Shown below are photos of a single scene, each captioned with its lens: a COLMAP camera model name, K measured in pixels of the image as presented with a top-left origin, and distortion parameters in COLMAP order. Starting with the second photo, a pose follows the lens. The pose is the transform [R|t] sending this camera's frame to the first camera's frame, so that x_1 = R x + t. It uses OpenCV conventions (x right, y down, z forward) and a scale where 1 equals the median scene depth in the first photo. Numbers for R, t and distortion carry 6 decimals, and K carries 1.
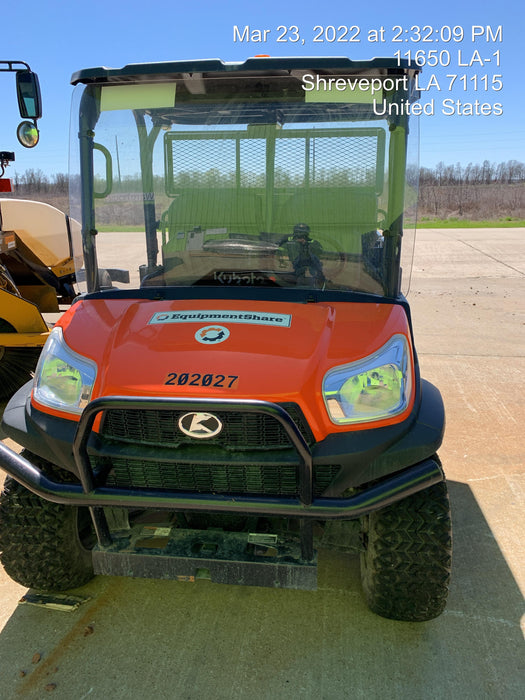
lens RADIAL K [[528.0, 0, 262.5], [0, 528.0, 350.0], [0, 0, 1]] dist [-0.013004, -0.001430]
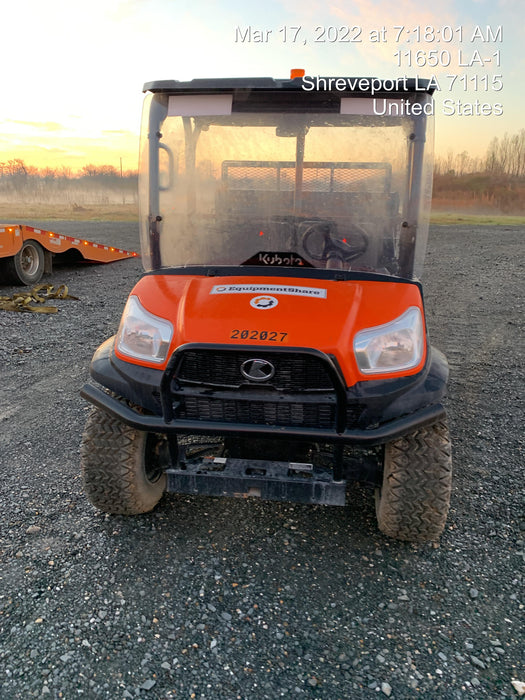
lens RADIAL K [[553.7, 0, 262.5], [0, 553.7, 350.0], [0, 0, 1]] dist [0.004805, 0.000236]
pose [[0.999707, 0.023361, -0.006383, -0.085021], [-0.023336, 0.999720, 0.003937, 0.075702], [0.006473, -0.003787, 0.999972, -0.300409]]
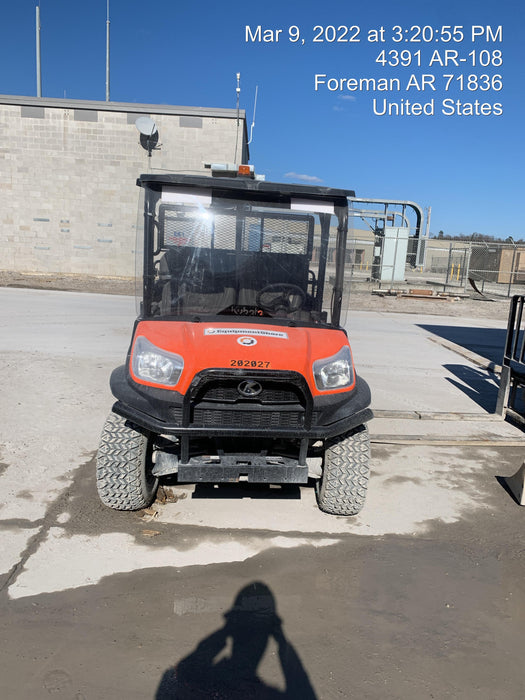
lens RADIAL K [[528.0, 0, 262.5], [0, 528.0, 350.0], [0, 0, 1]] dist [-0.013004, -0.001430]
pose [[0.975187, 0.032488, 0.218986, -0.414658], [-0.014093, 0.996278, -0.085043, 0.143393], [-0.220934, 0.079847, 0.972015, -0.688952]]
